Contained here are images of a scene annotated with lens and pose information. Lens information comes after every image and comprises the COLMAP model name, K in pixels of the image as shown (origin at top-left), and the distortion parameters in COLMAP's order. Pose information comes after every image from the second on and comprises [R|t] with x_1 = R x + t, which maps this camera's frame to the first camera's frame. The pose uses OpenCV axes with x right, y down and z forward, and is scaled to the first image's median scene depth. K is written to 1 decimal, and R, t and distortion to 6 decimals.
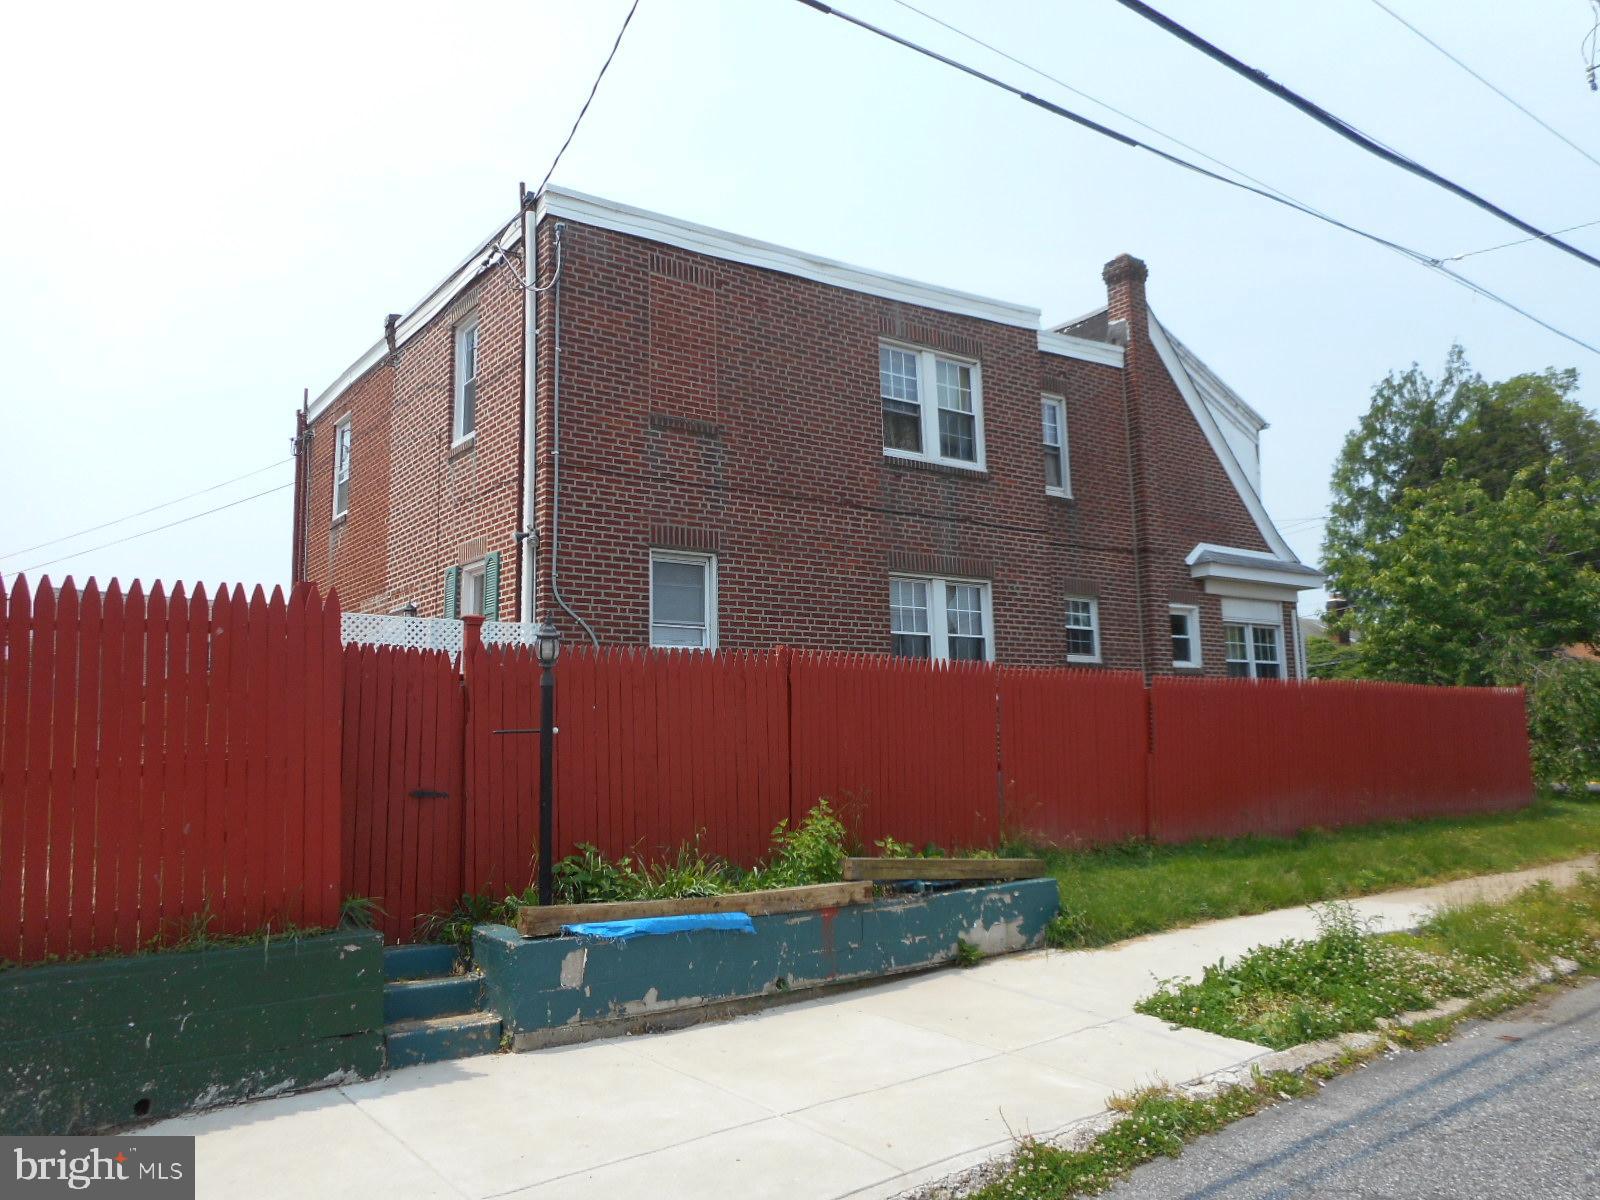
lens RADIAL K [[1203.6, 0, 800.0], [0, 1203.6, 600.0], [0, 0, 1]] dist [-0.007428, -0.008996]
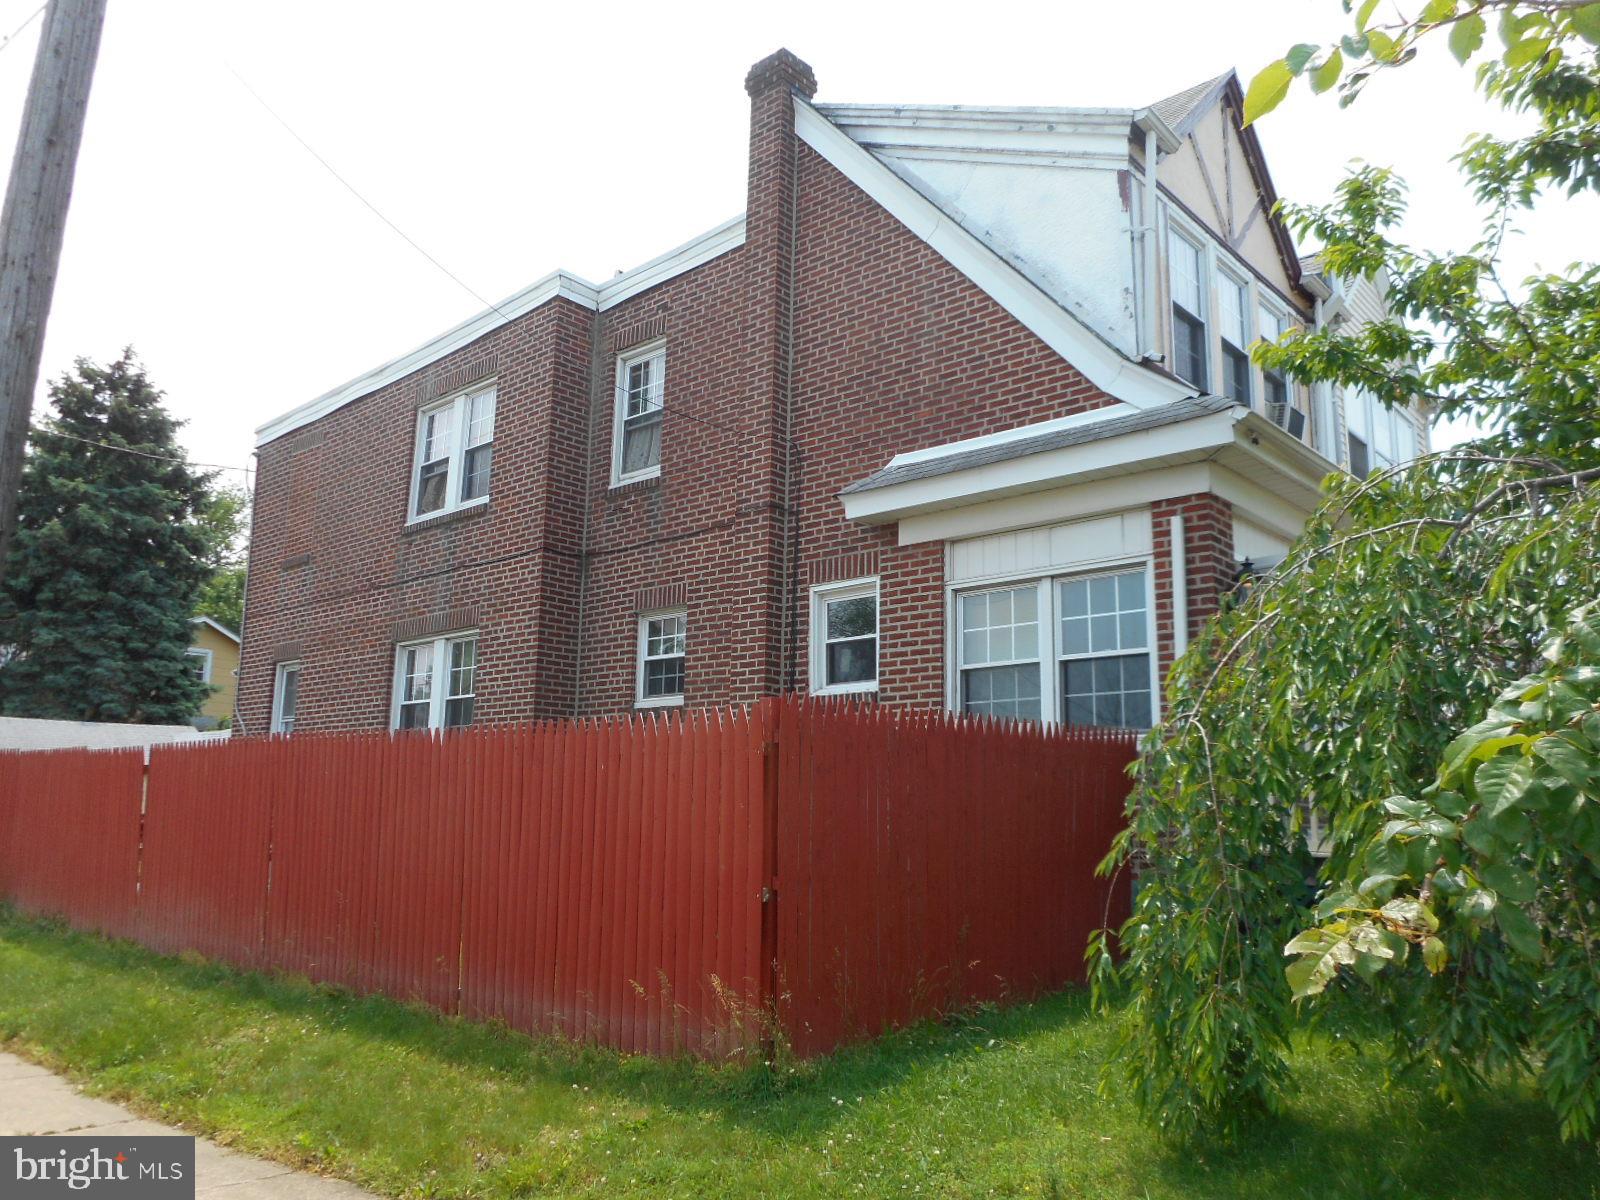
lens RADIAL K [[1203.6, 0, 800.0], [0, 1203.6, 600.0], [0, 0, 1]] dist [-0.007428, -0.008996]
pose [[0.195267, -0.155343, -0.968370, 1.045020], [0.104145, 0.985078, -0.137023, 0.106017], [0.975205, -0.074094, 0.208531, 1.057917]]
